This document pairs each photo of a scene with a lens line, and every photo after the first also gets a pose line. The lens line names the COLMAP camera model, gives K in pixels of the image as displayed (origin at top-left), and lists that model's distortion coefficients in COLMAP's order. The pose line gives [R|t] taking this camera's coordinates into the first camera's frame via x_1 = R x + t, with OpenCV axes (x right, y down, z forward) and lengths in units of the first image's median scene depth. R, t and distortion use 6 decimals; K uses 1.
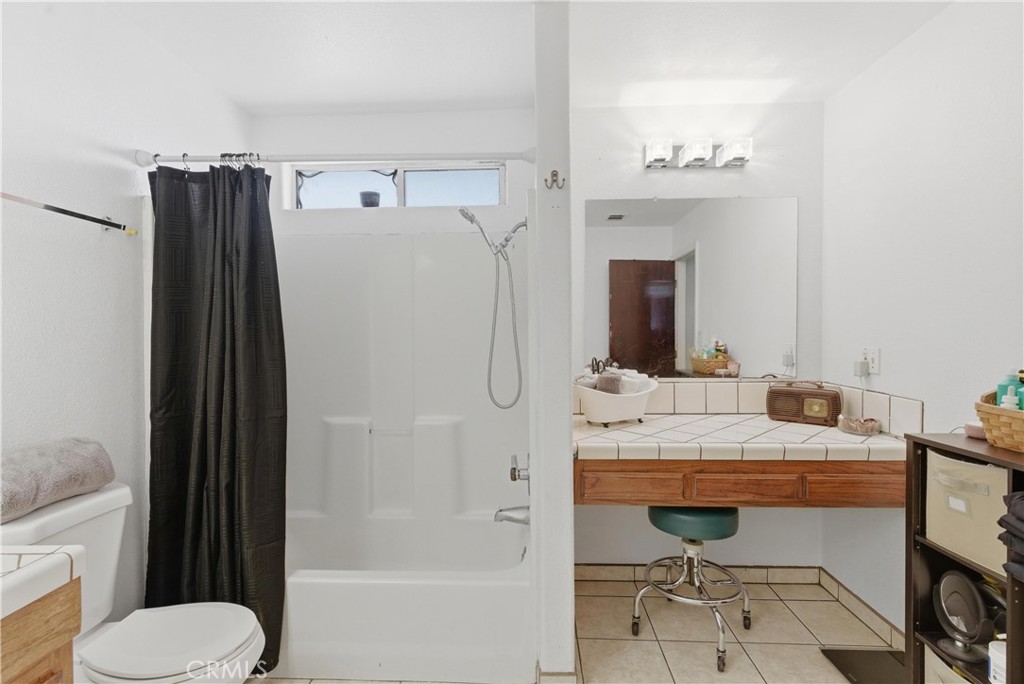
lens RADIAL K [[492.7, 0, 512.0], [0, 492.7, 342.0], [0, 0, 1]] dist [0.001175, -0.000105]
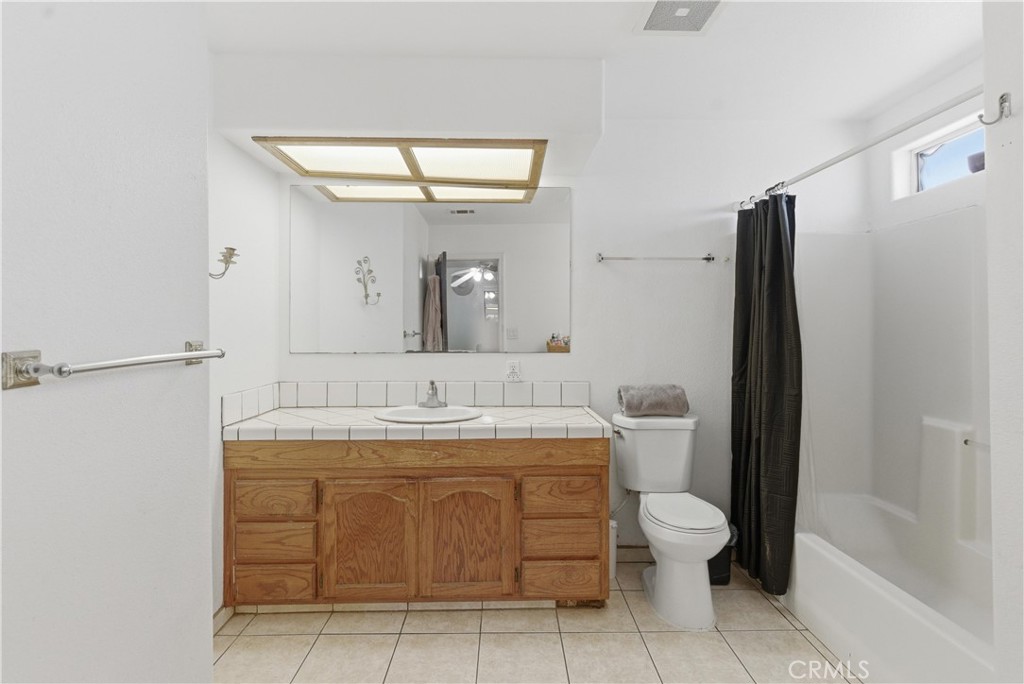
lens RADIAL K [[492.7, 0, 512.0], [0, 492.7, 342.0], [0, 0, 1]] dist [0.001175, -0.000105]
pose [[0.058028, 0.035684, -0.997677, 0.683015], [-0.013400, 0.999299, 0.034962, -0.010847], [0.998225, 0.011340, 0.058466, 0.245428]]
